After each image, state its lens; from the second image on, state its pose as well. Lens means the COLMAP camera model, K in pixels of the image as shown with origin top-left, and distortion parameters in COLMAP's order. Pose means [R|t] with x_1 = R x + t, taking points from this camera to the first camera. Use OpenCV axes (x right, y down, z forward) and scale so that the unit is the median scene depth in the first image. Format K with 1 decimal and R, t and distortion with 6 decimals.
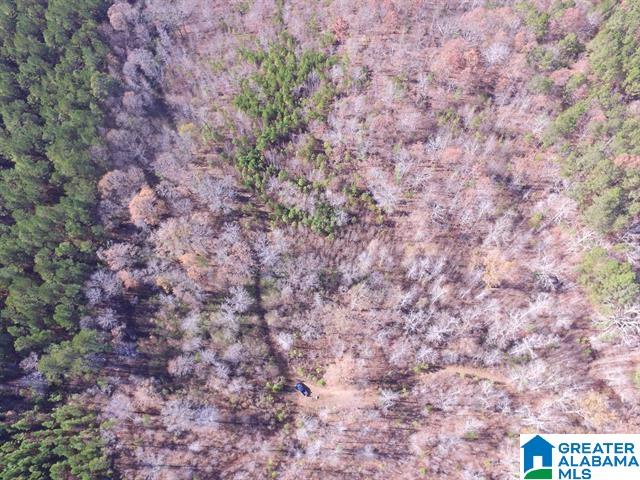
lens RADIAL K [[429.6, 0, 319.7], [0, 429.6, 246.2], [0, 0, 1]] dist [-0.124293, 0.090272]
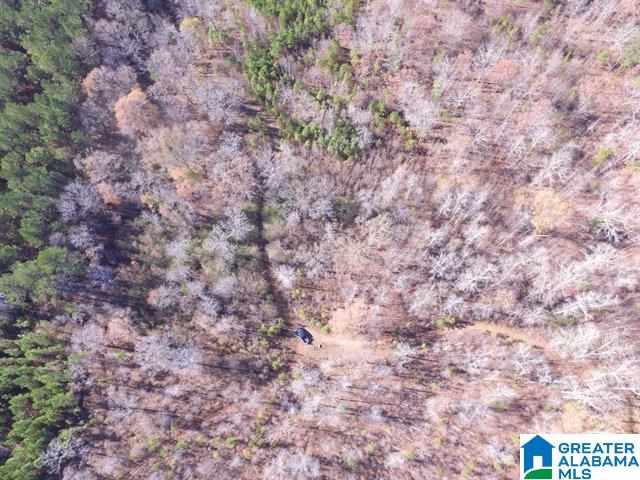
lens RADIAL K [[429.6, 0, 320.2], [0, 429.6, 245.5], [0, 0, 1]] dist [-0.124293, 0.090272]
pose [[0.996711, 0.072354, -0.036489, 0.010283], [-0.068275, 0.992358, 0.102786, 0.063718], [0.043647, -0.099956, 0.994034, 0.156752]]
